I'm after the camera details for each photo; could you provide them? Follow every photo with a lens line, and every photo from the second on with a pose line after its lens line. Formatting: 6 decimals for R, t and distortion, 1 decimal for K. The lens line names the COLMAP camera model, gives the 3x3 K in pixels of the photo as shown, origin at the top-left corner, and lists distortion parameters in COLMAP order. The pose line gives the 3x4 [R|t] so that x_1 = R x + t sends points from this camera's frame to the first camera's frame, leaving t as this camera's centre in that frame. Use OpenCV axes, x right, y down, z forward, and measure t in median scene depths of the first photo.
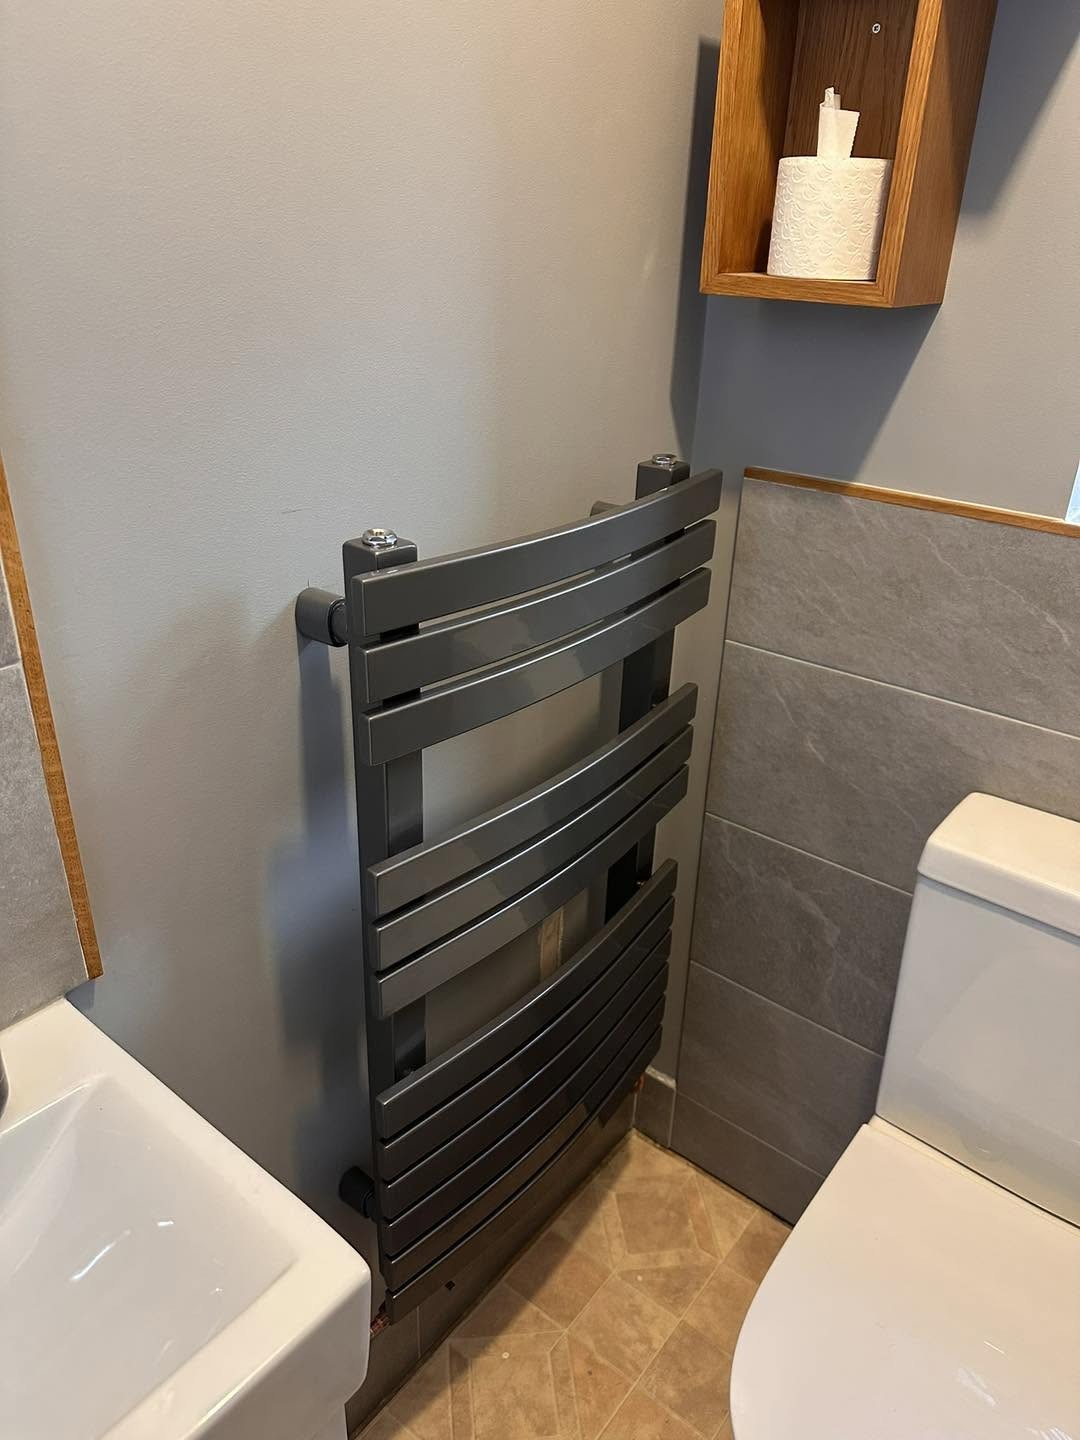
lens RADIAL K [[1018.3, 0, 537.4], [0, 1018.3, 706.8], [0, 0, 1]] dist [-0.020292, -0.006711]
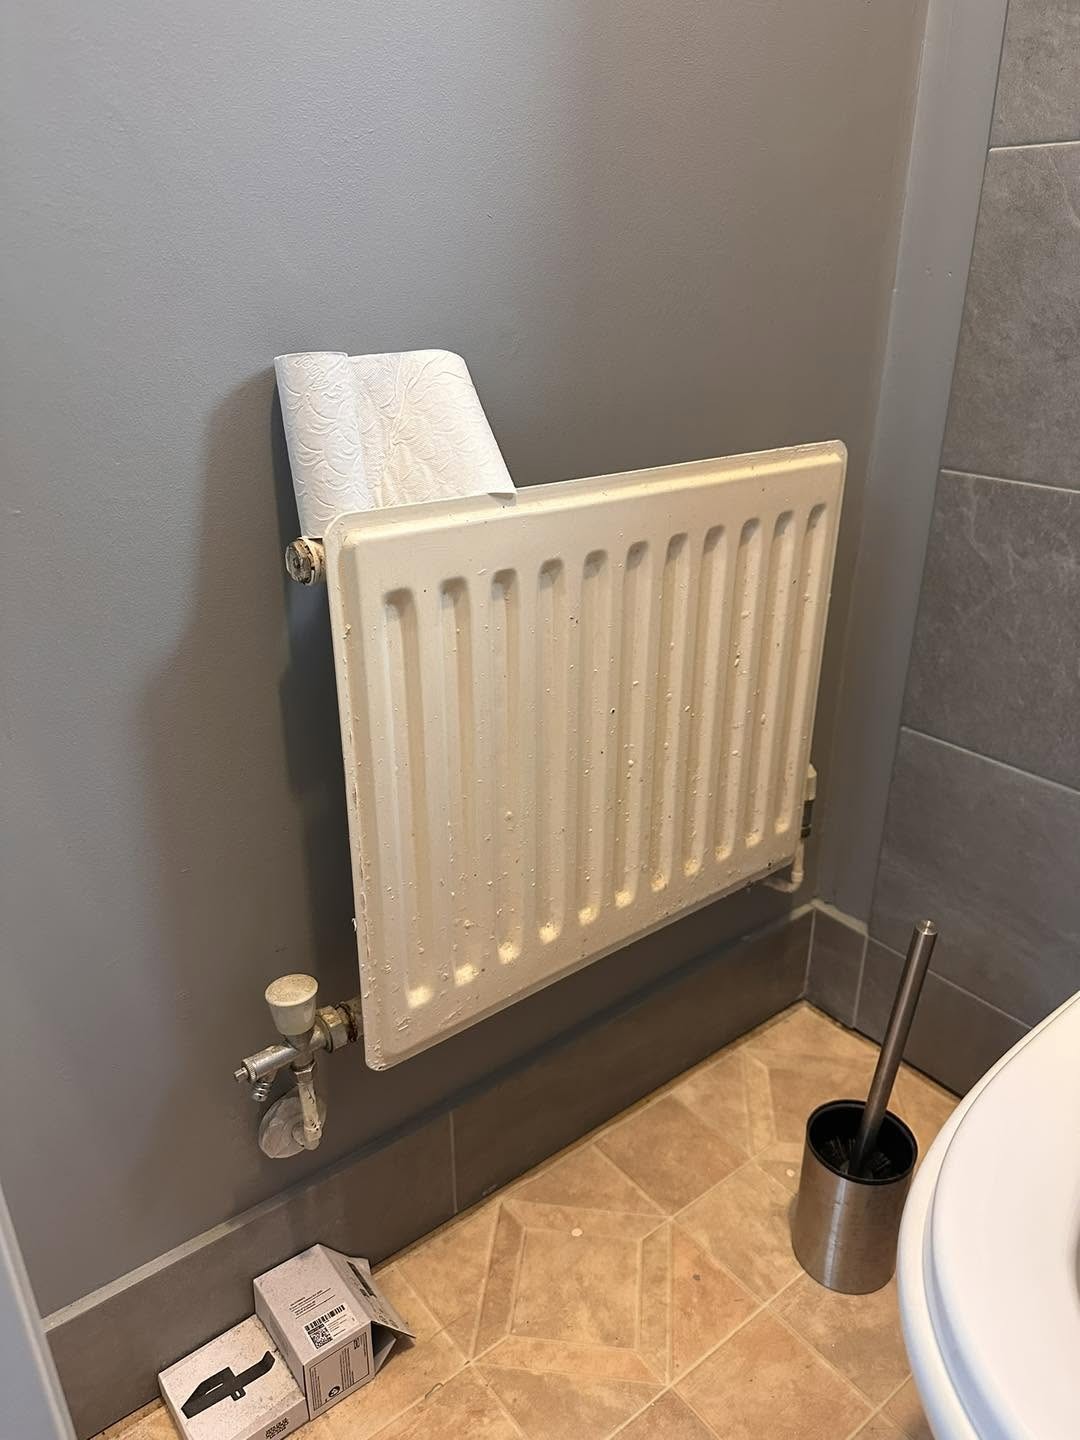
lens RADIAL K [[1018.3, 0, 533.6], [0, 1018.3, 731.3], [0, 0, 1]] dist [-0.020292, -0.006711]
pose [[0.971669, 0.071933, -0.225134, 0.069961], [-0.077119, 0.996919, -0.014313, 0.311930], [0.223410, 0.031269, 0.974223, 0.307639]]
